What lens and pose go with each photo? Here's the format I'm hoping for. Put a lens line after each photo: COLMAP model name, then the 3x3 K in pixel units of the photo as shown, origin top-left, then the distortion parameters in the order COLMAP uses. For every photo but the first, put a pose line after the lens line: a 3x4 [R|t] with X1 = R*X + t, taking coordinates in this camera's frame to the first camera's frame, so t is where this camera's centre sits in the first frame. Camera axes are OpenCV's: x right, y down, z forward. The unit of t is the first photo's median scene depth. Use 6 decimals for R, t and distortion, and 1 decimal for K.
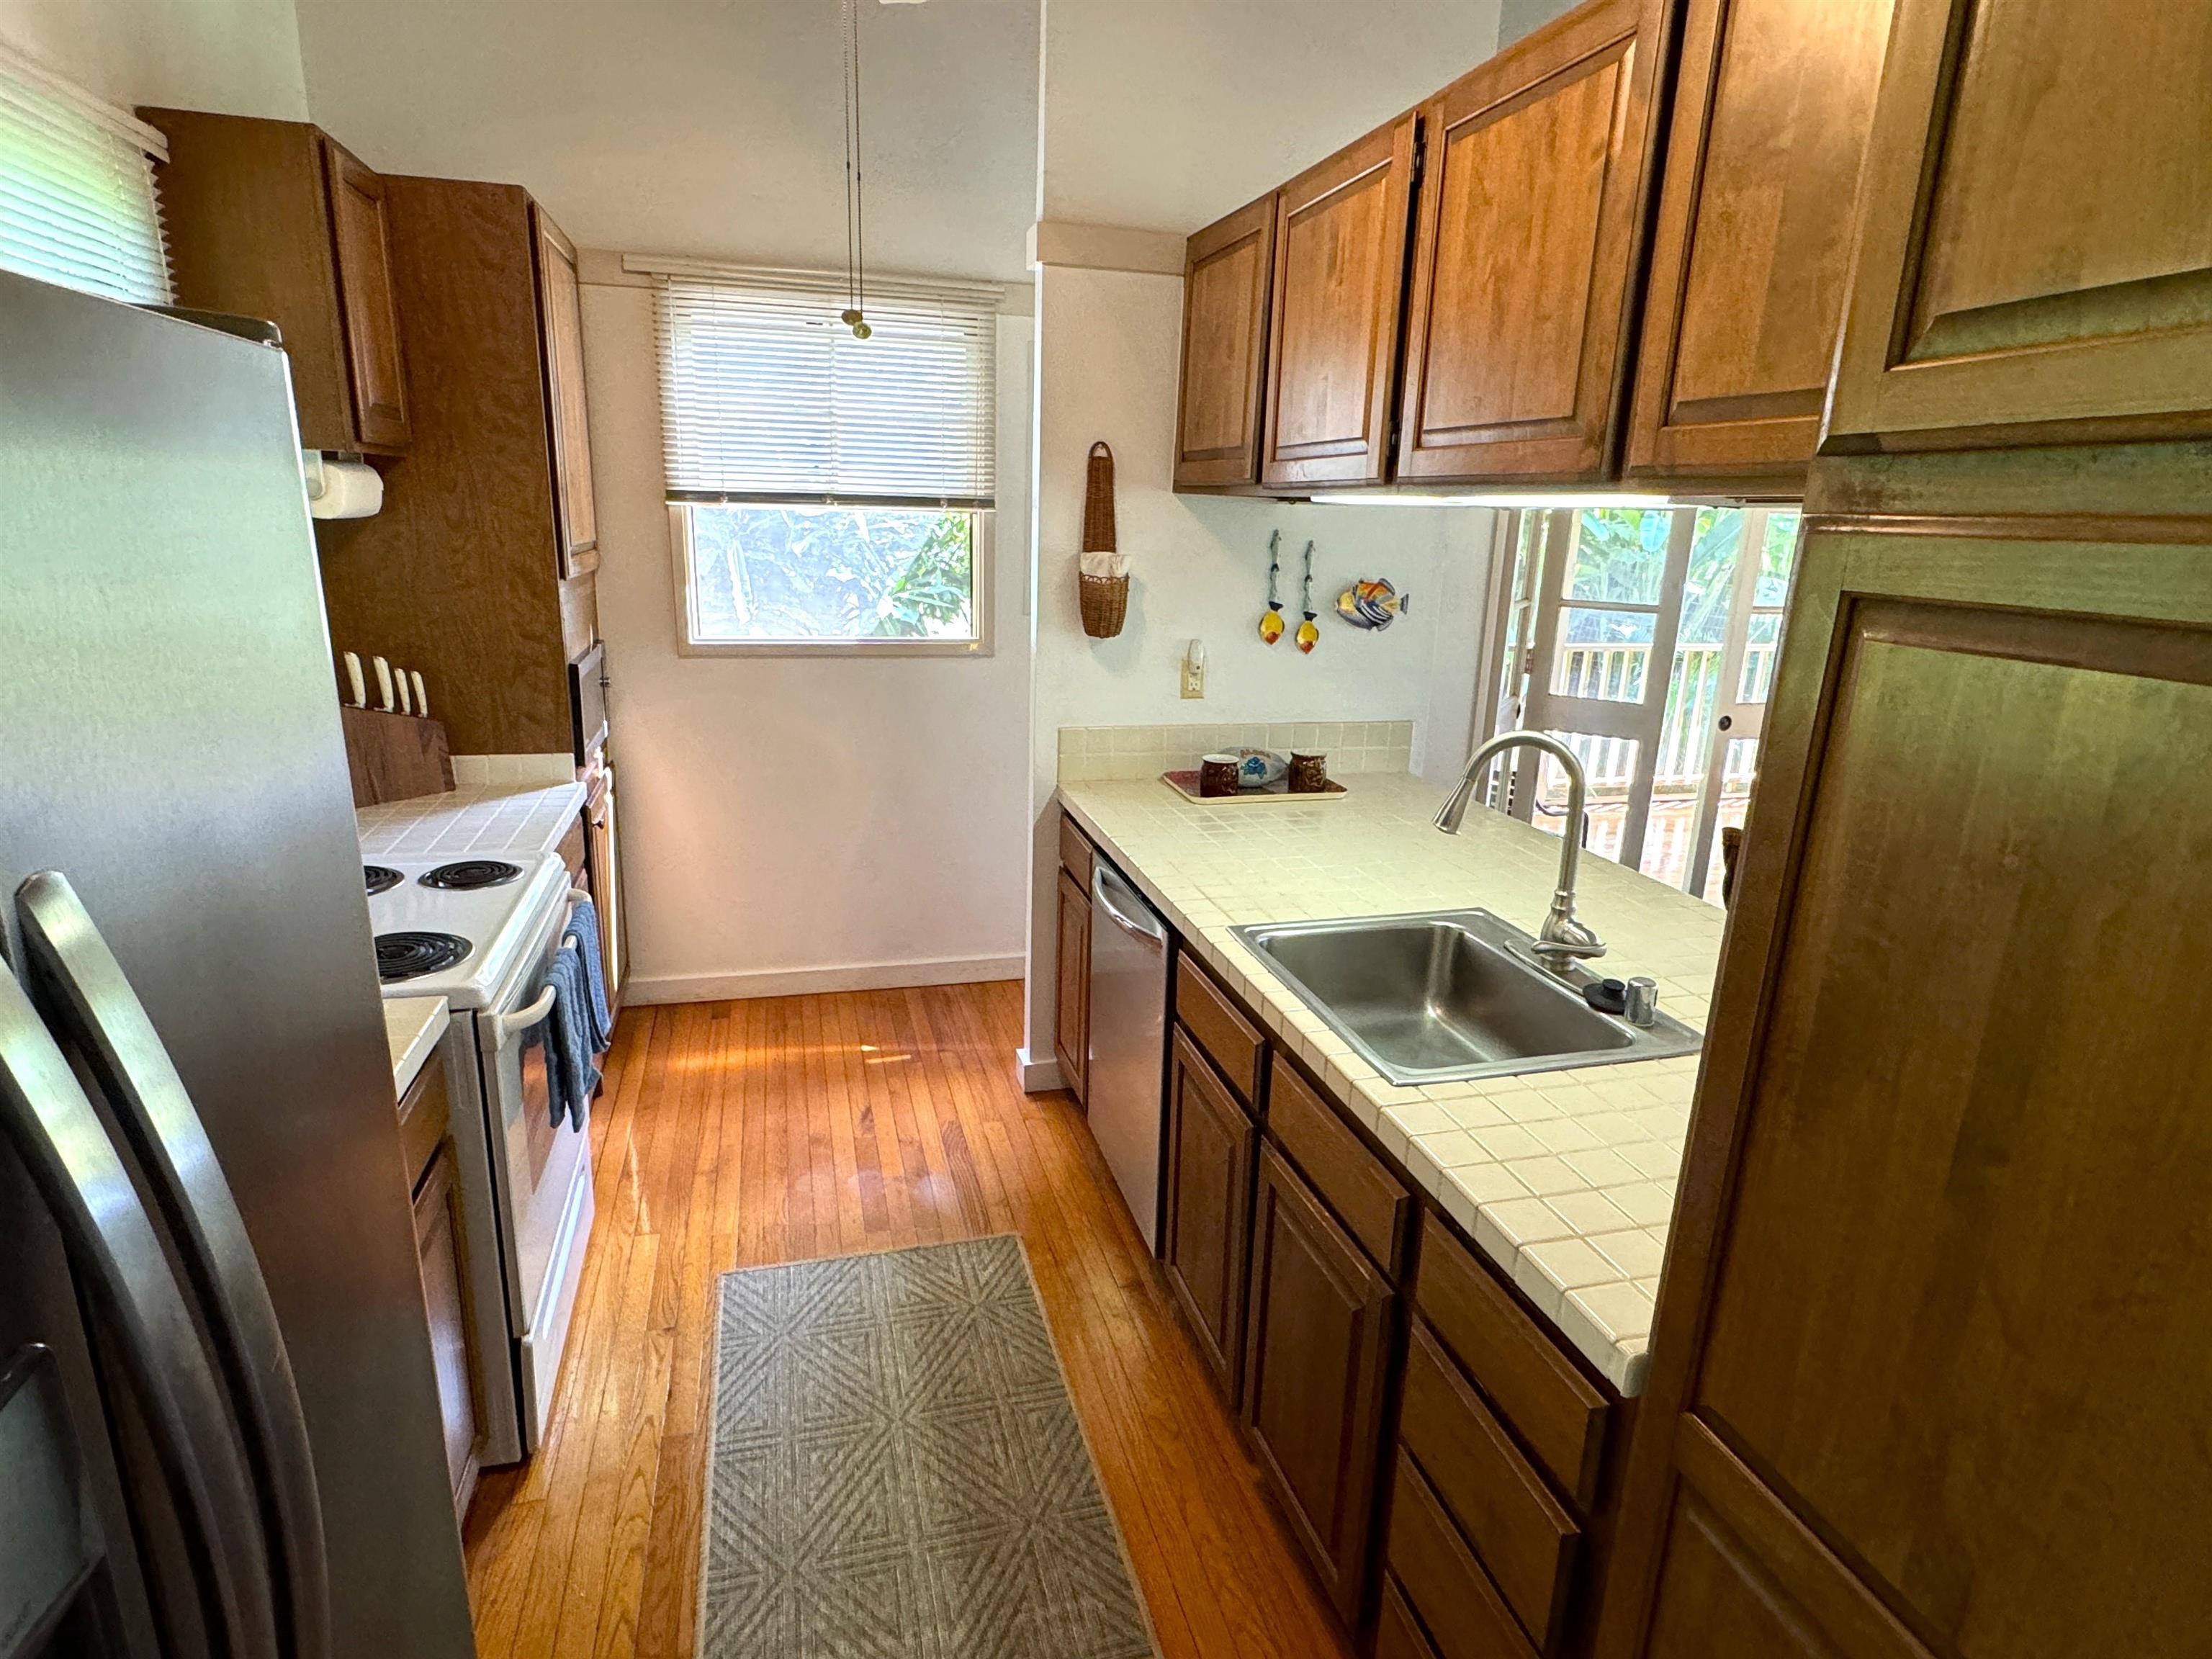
lens RADIAL K [[1176.3, 0, 1104.9], [0, 1176.3, 832.9], [0, 0, 1]] dist [0.001515, 0.000016]
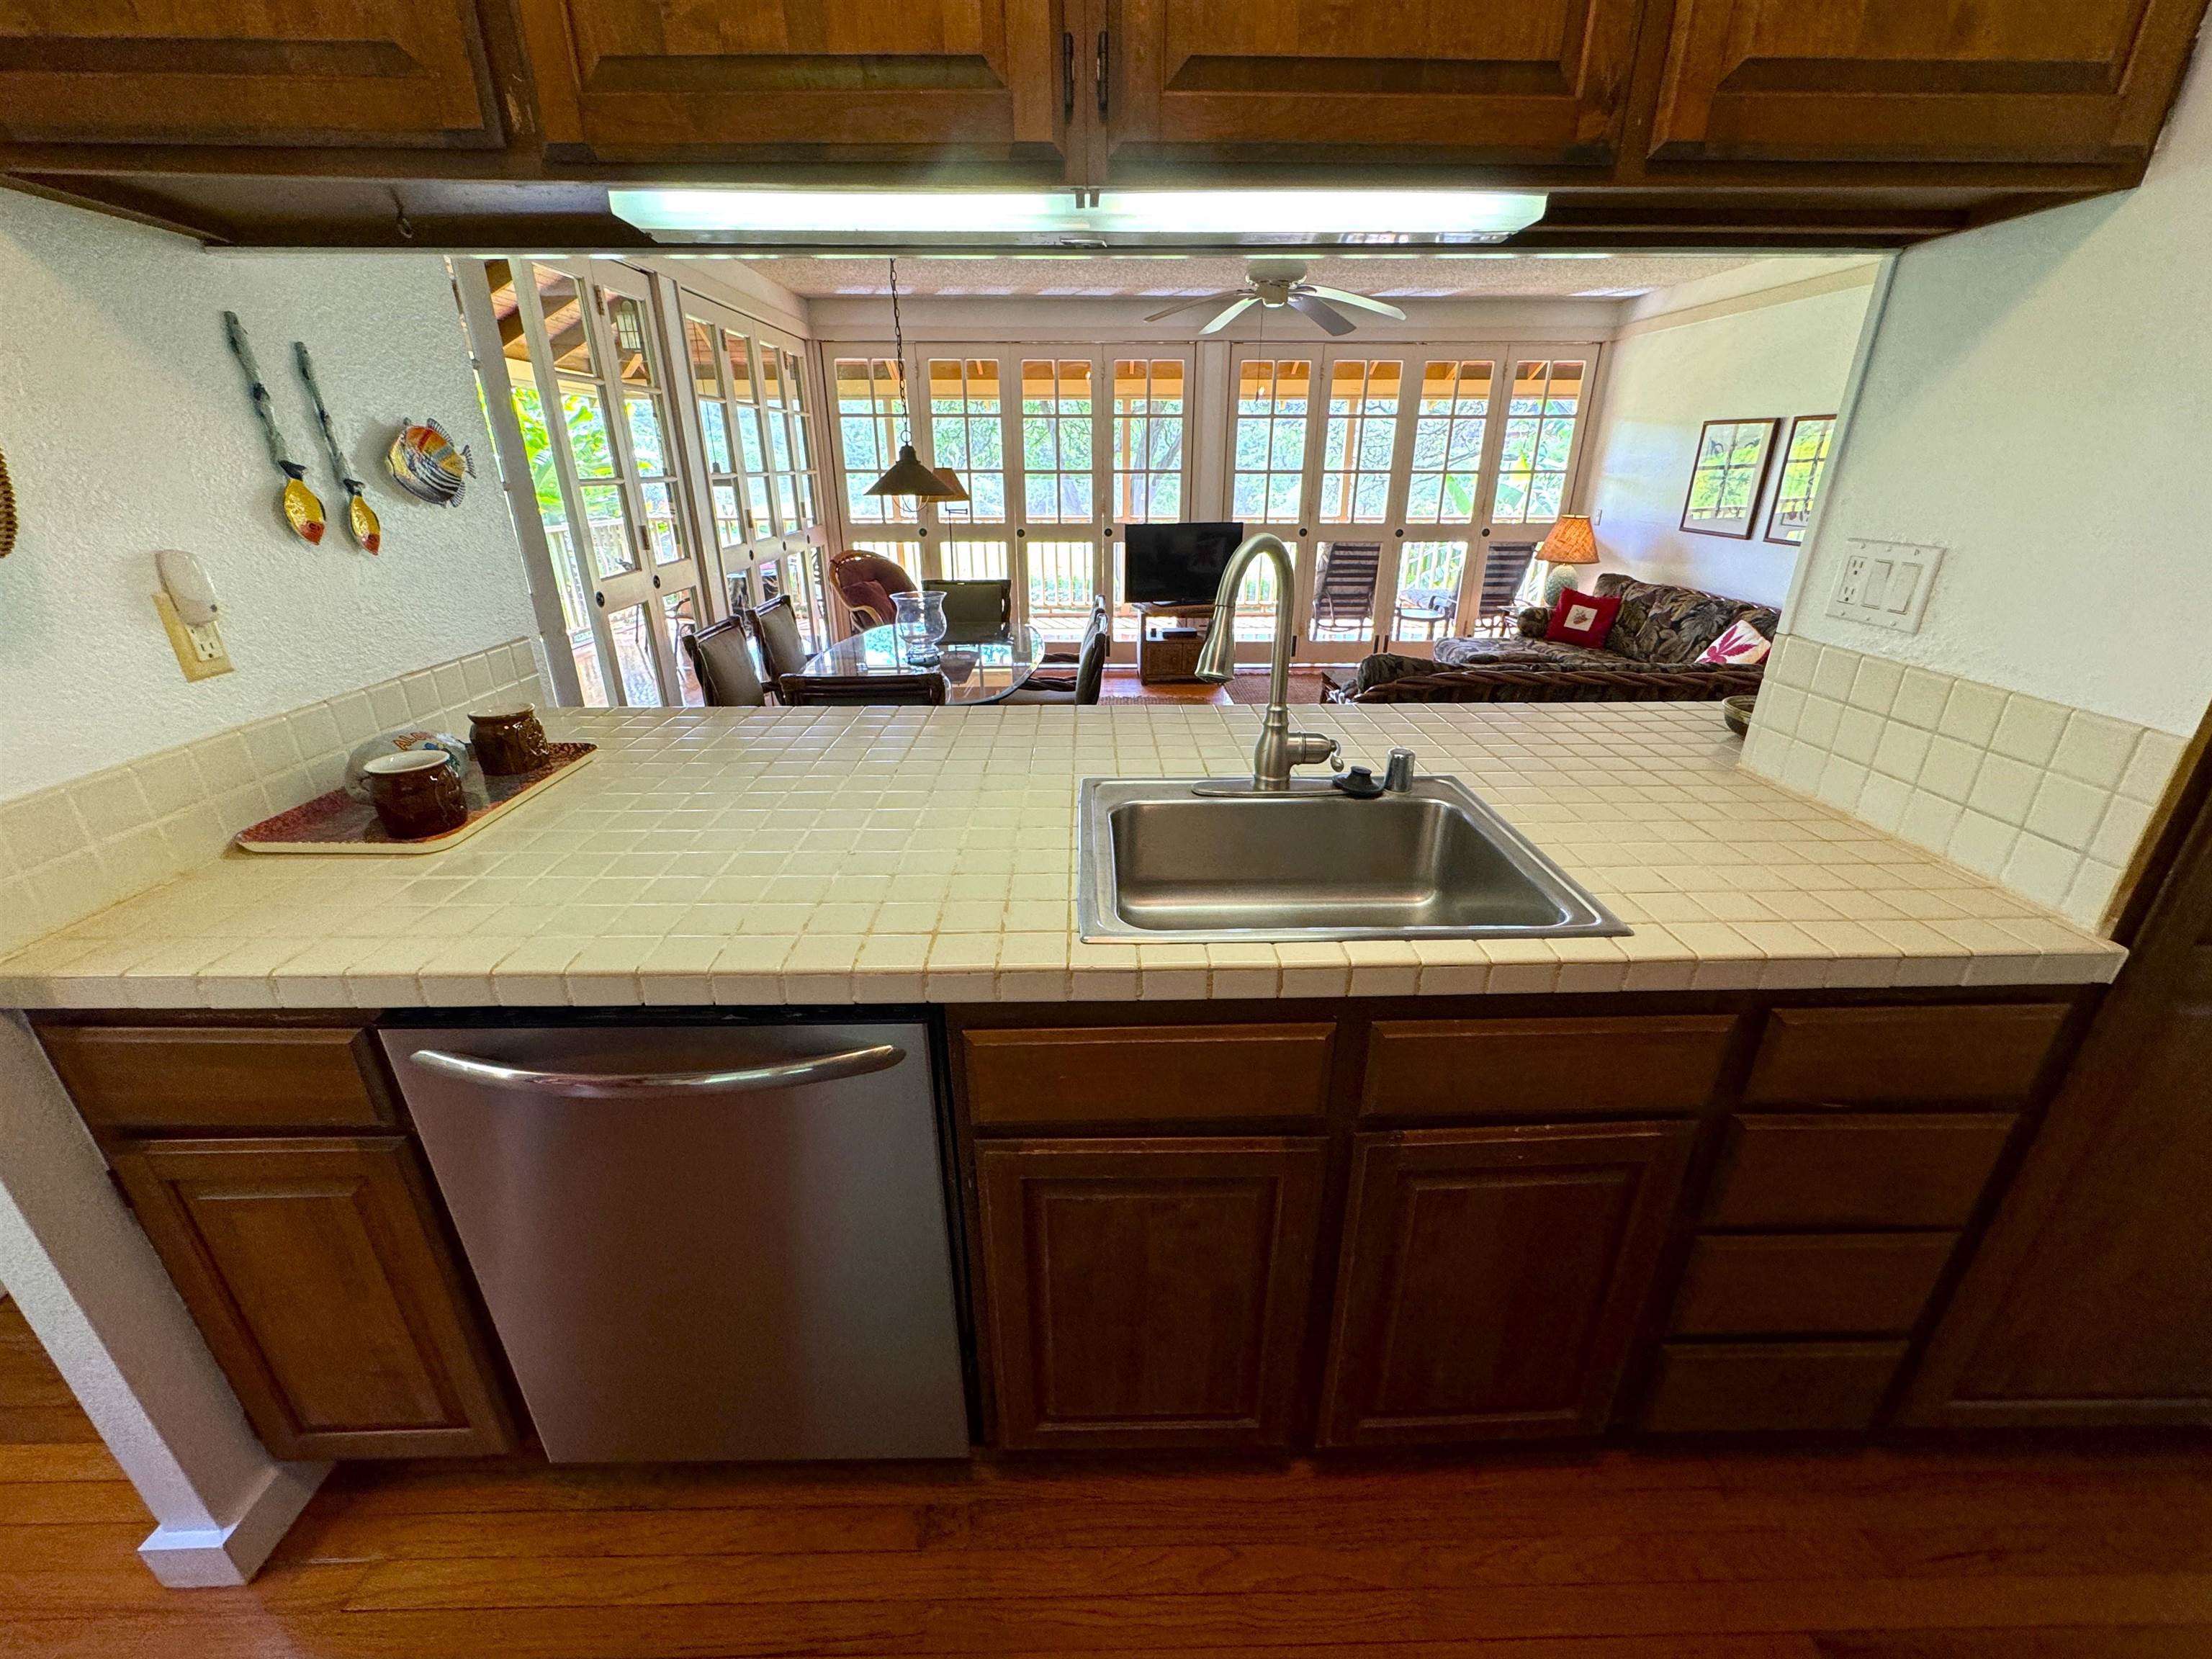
lens RADIAL K [[884.3, 0, 1103.5], [0, 884.3, 821.8], [0, 0, 1]] dist [0.000091, -0.000624]
pose [[0.249065, -0.394850, 0.884342, -0.181206], [0.266937, 0.905736, 0.329222, -0.081256], [-0.930973, 0.154066, 0.330988, 0.545126]]
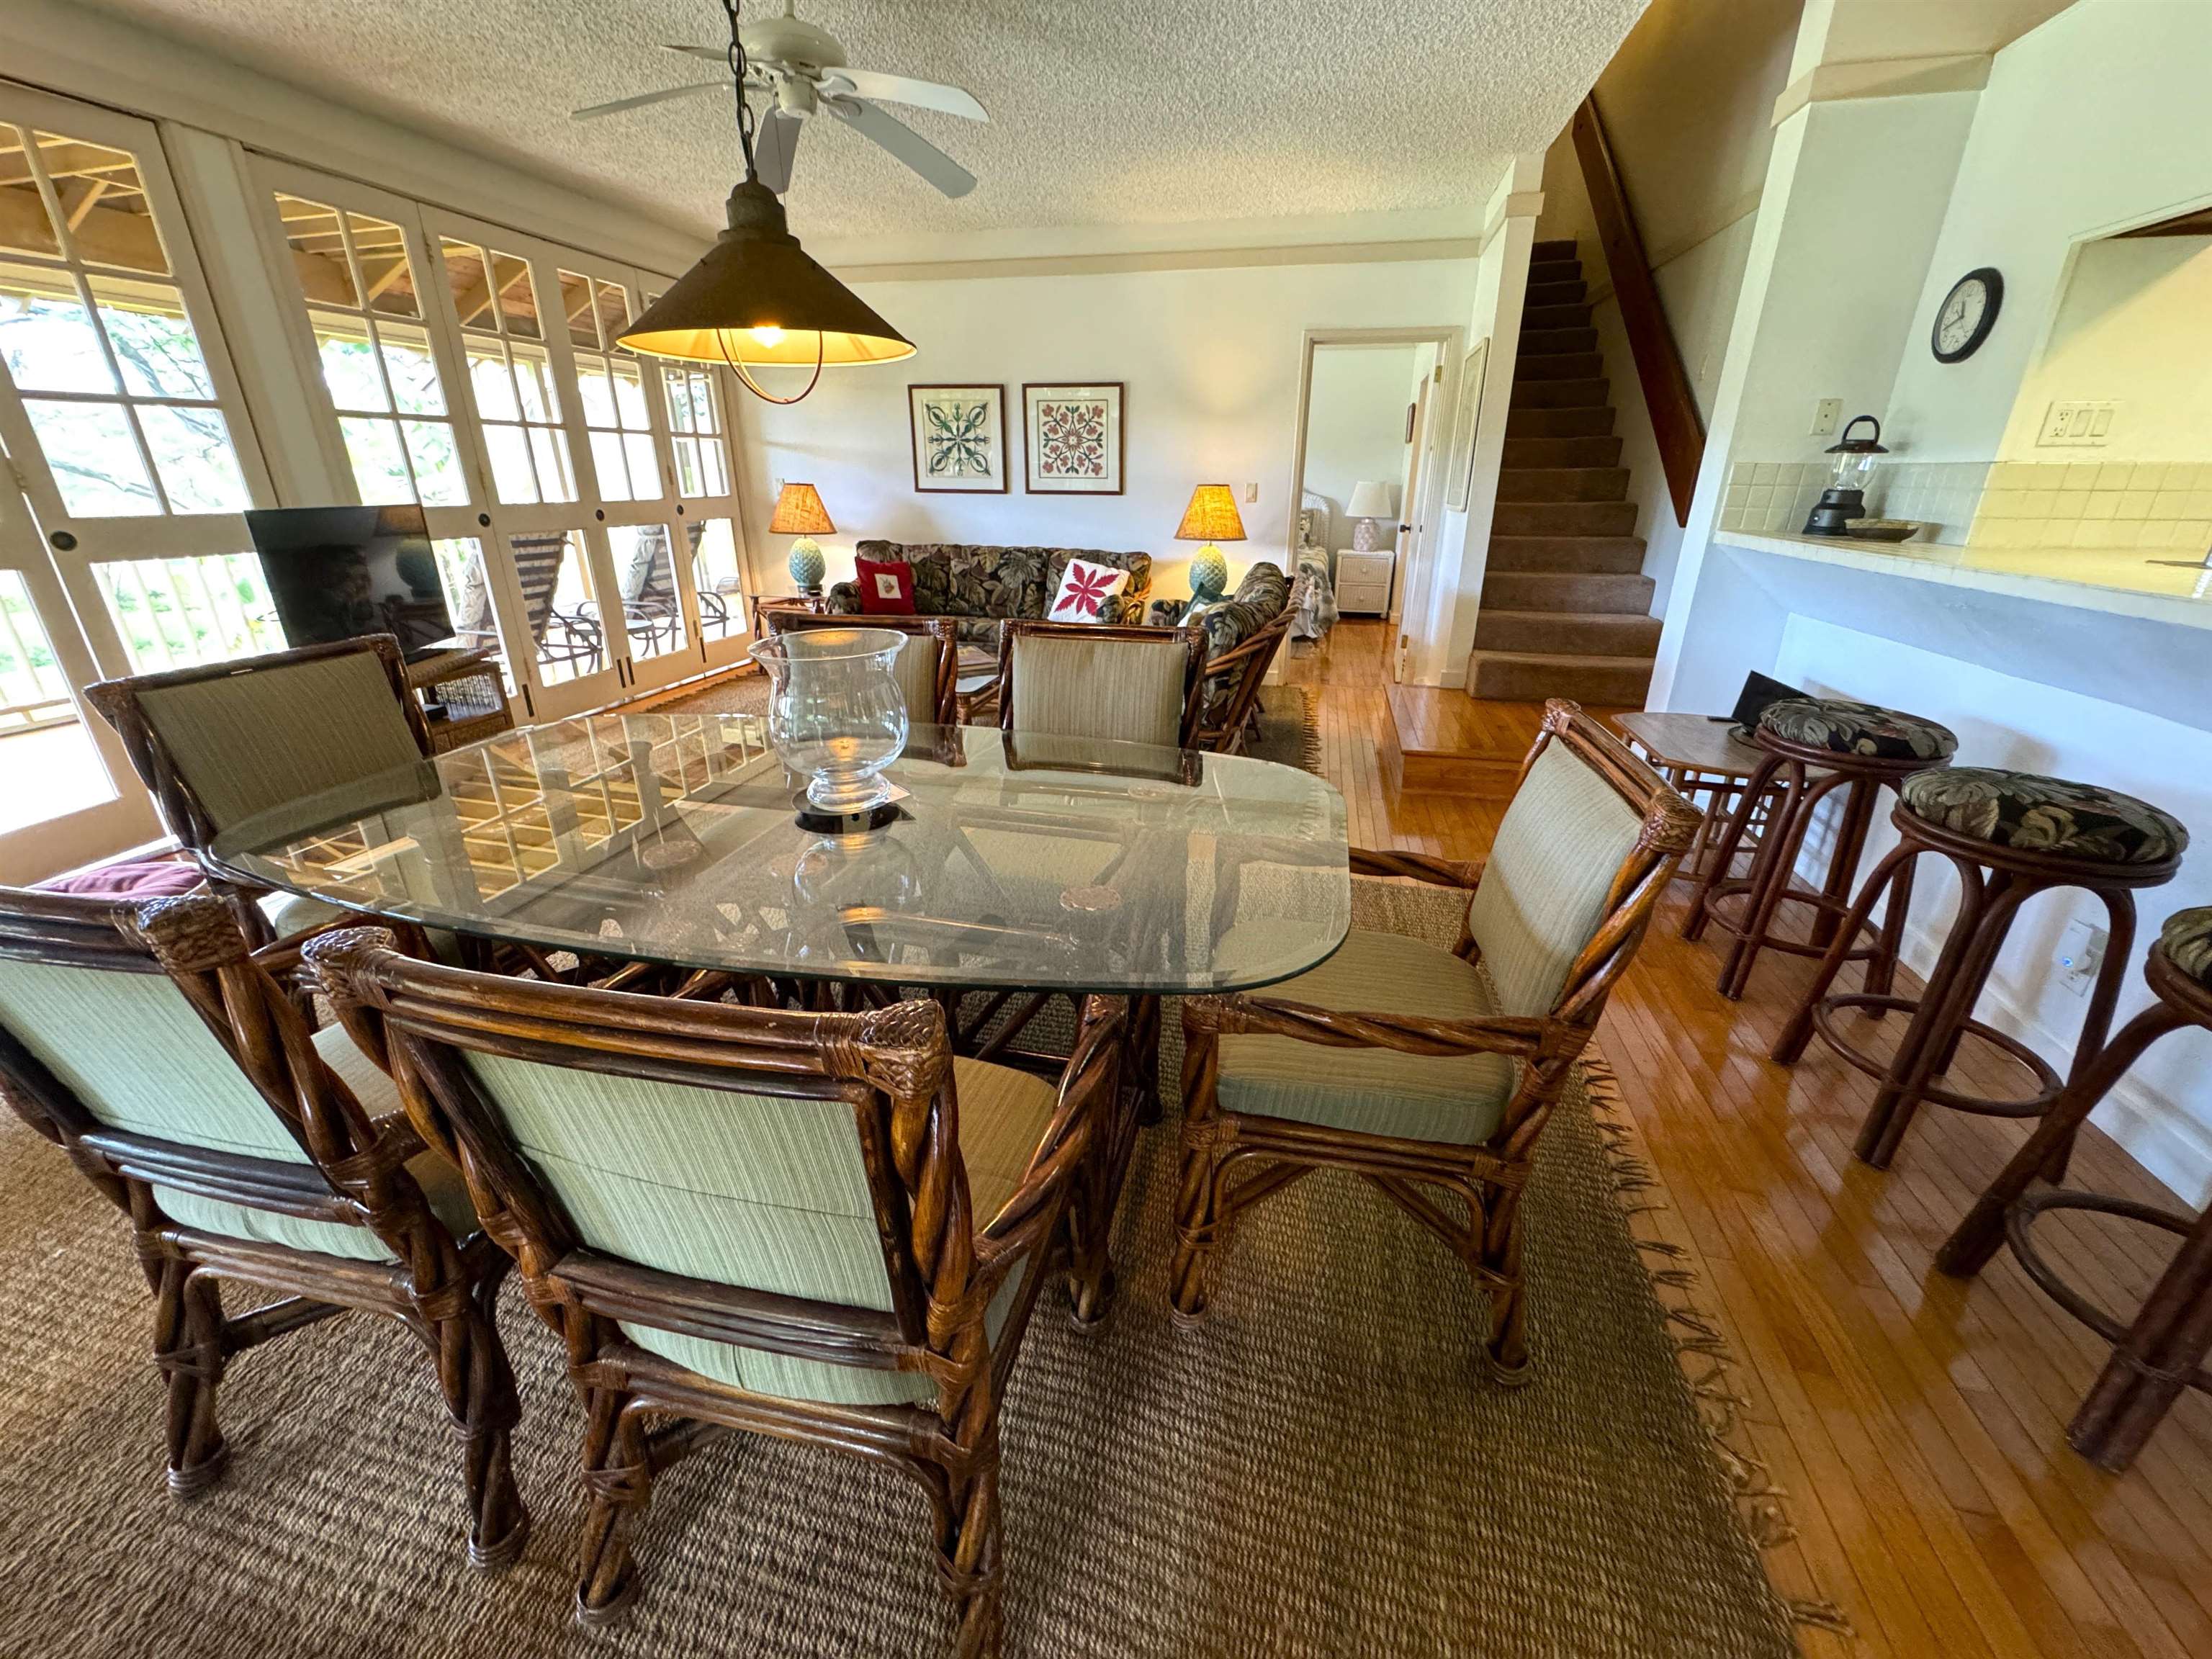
lens RADIAL K [[884.3, 0, 1116.2], [0, 884.3, 827.2], [0, 0, 1]] dist [0.000091, -0.000624]
pose [[-0.885256, -0.205338, 0.417323, -0.046042], [0.093607, 0.800249, 0.592317, -0.102878], [-0.455587, 0.563416, -0.689204, 0.694822]]
